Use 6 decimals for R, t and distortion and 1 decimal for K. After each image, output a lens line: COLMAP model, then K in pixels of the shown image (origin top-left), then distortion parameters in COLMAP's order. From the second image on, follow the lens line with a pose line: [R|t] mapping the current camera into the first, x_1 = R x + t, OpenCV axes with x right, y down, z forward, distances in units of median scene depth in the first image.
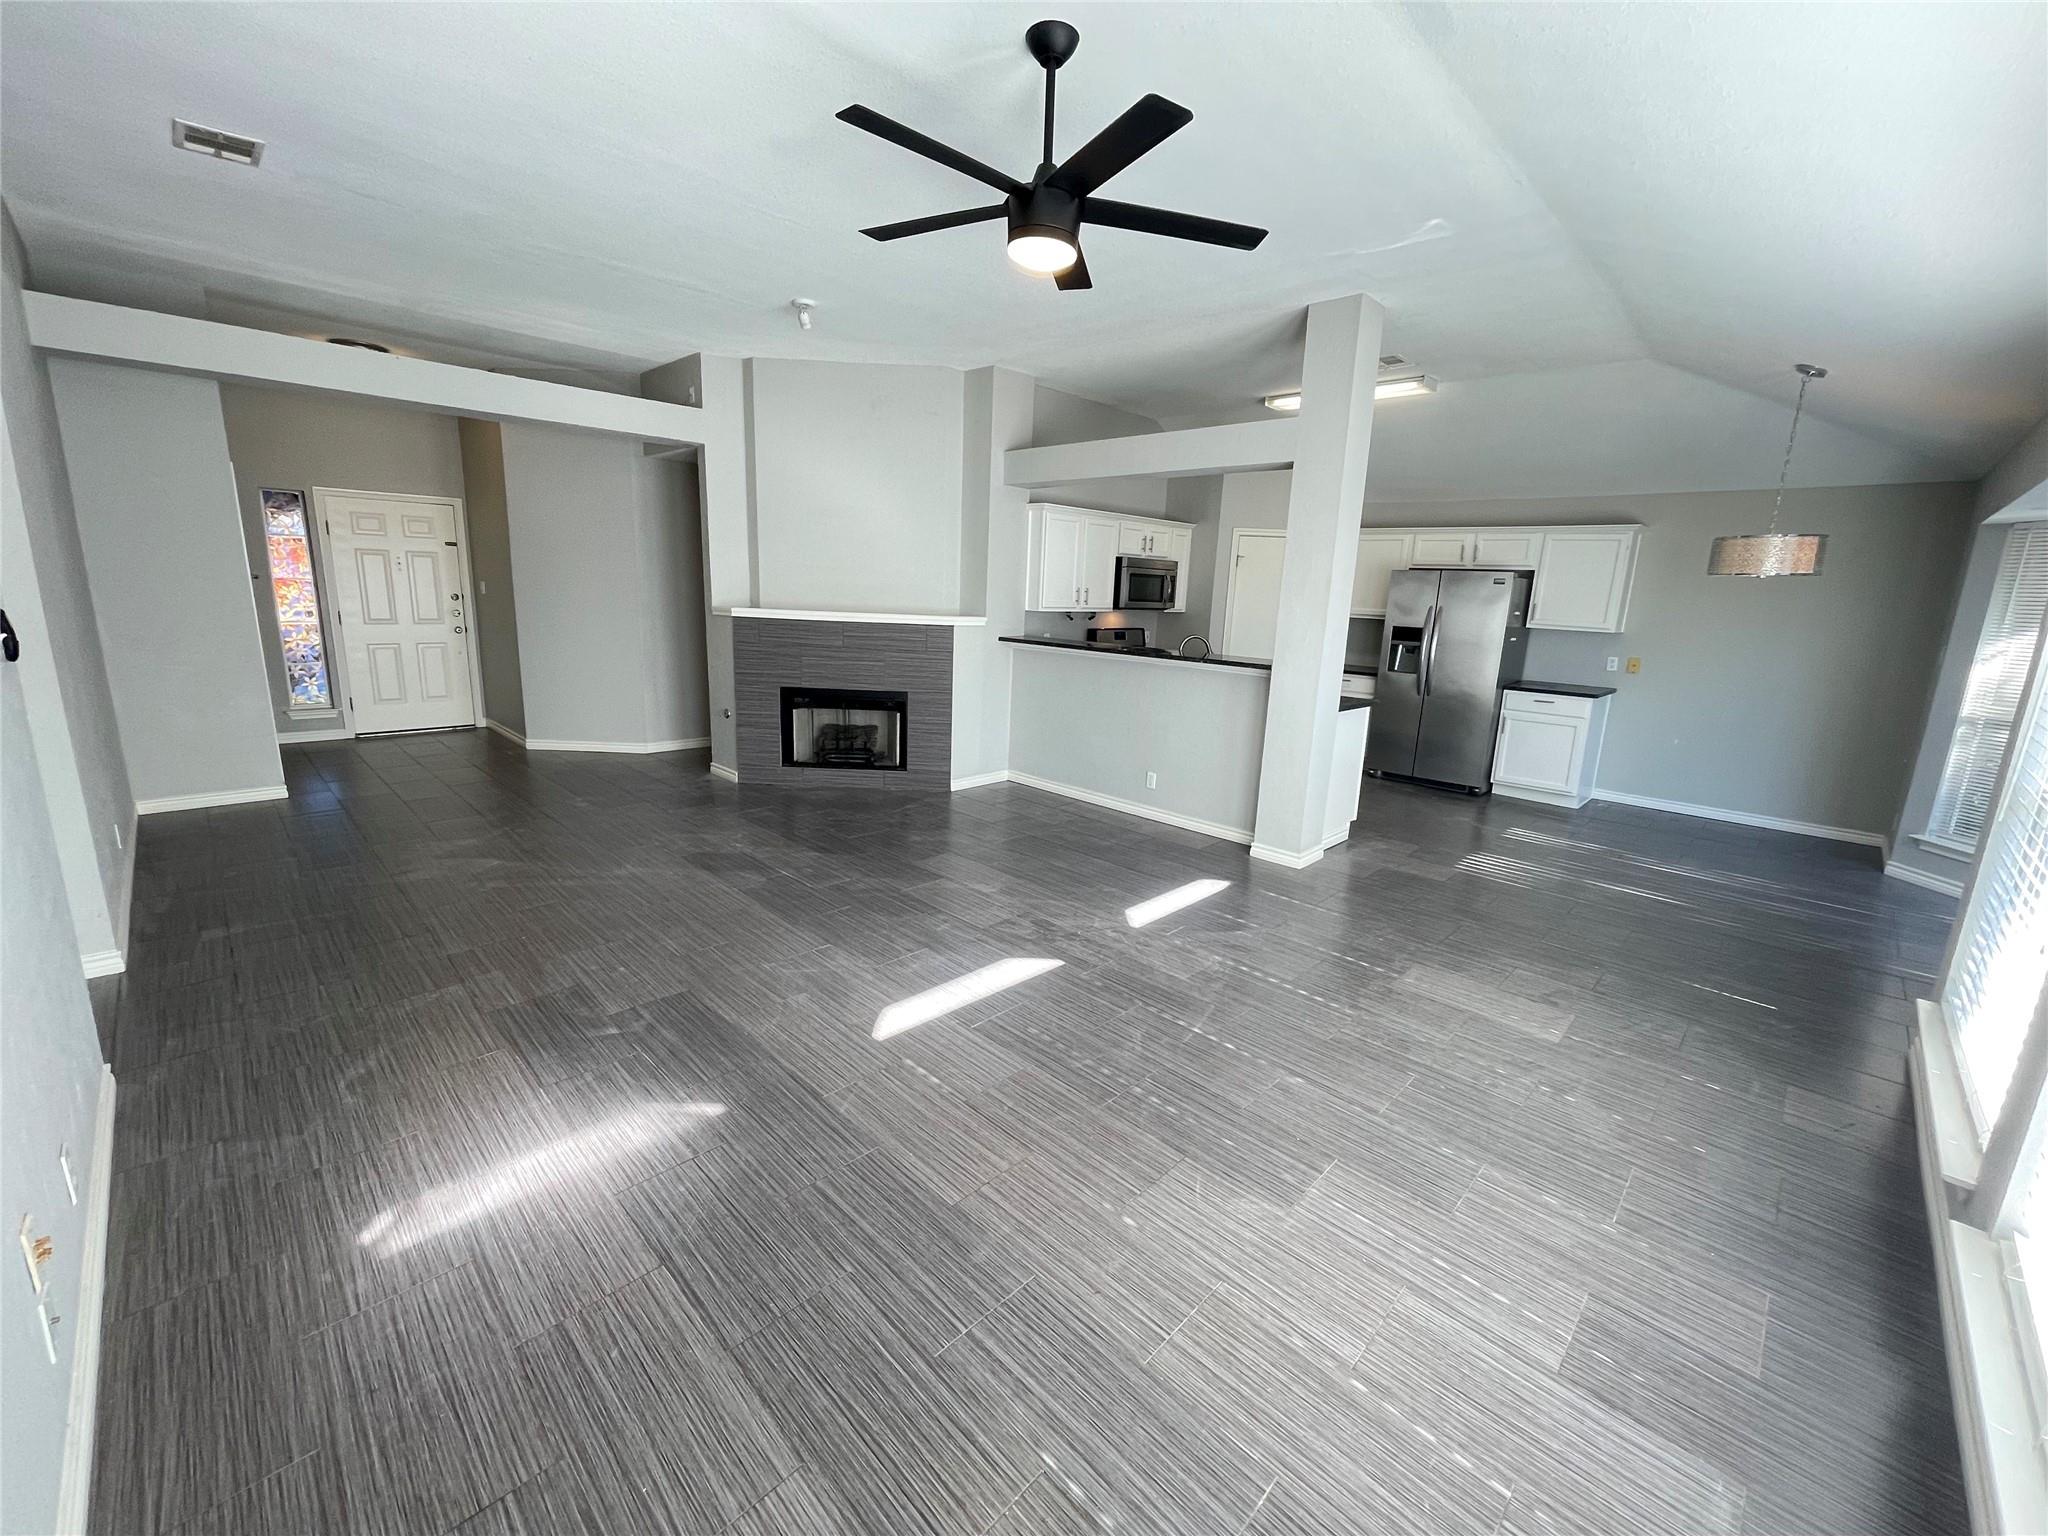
lens RADIAL K [[827.2, 0, 1023.8], [0, 827.2, 765.4], [0, 0, 1]] dist [-0.001590, 0.000328]
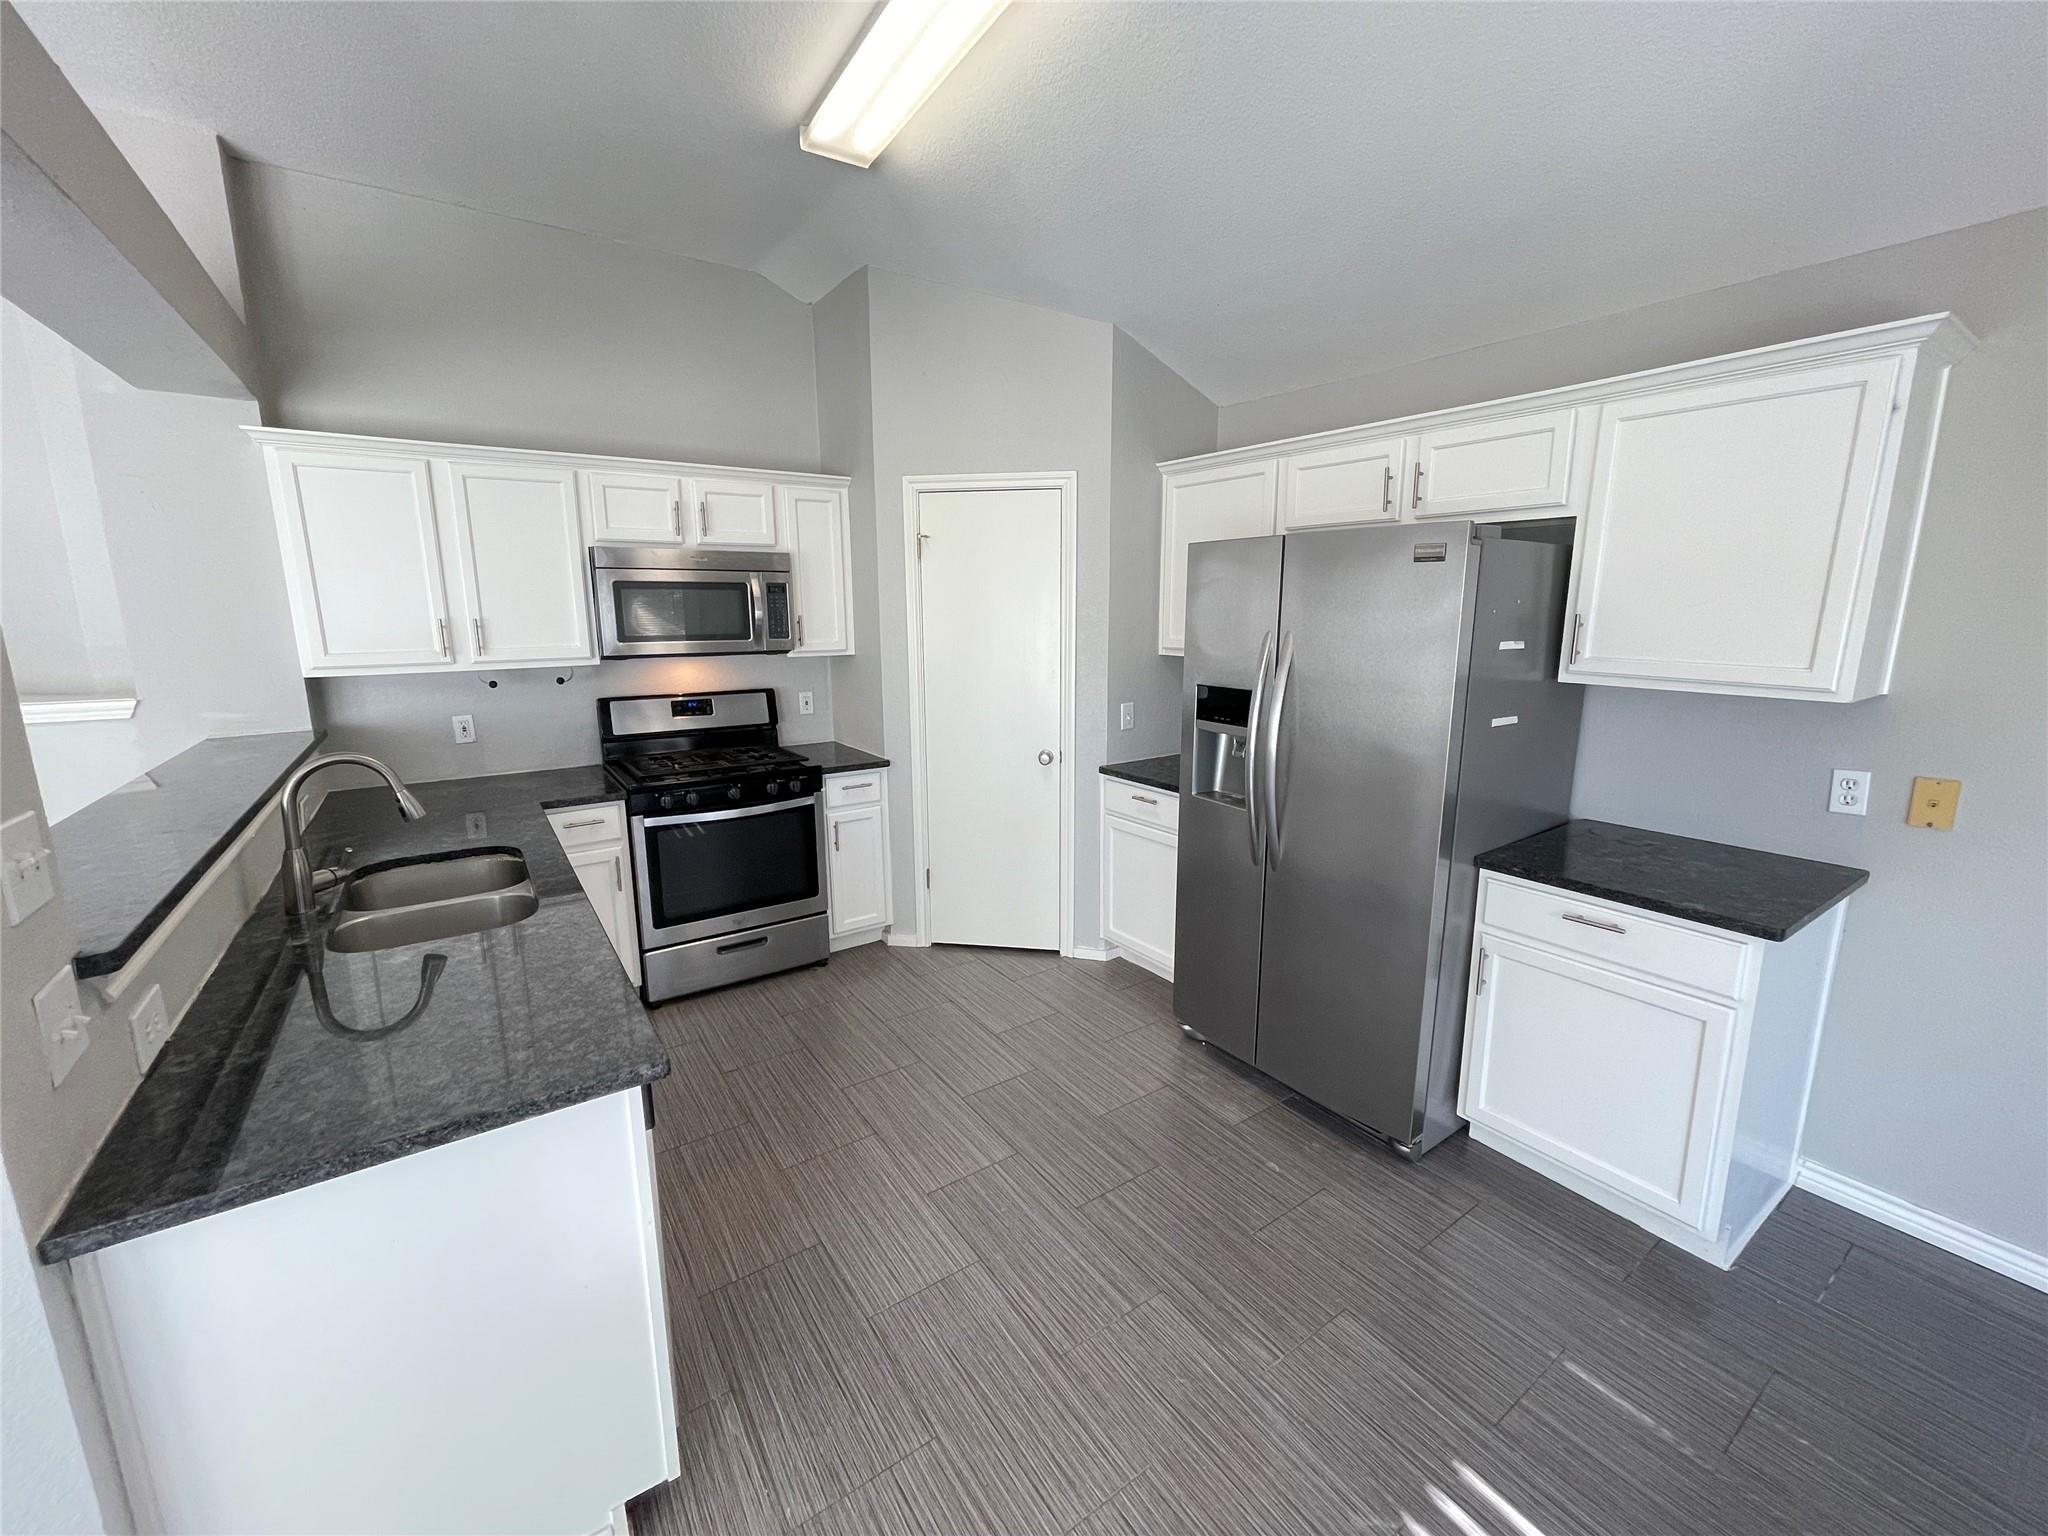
lens RADIAL K [[827.2, 0, 1020.5], [0, 827.2, 763.9], [0, 0, 1]] dist [-0.001590, 0.000328]
pose [[0.980767, -0.004886, -0.195123, 0.702414], [0.000195, 0.999711, -0.024053, -0.192472], [0.195184, 0.023553, 0.980484, 0.952949]]
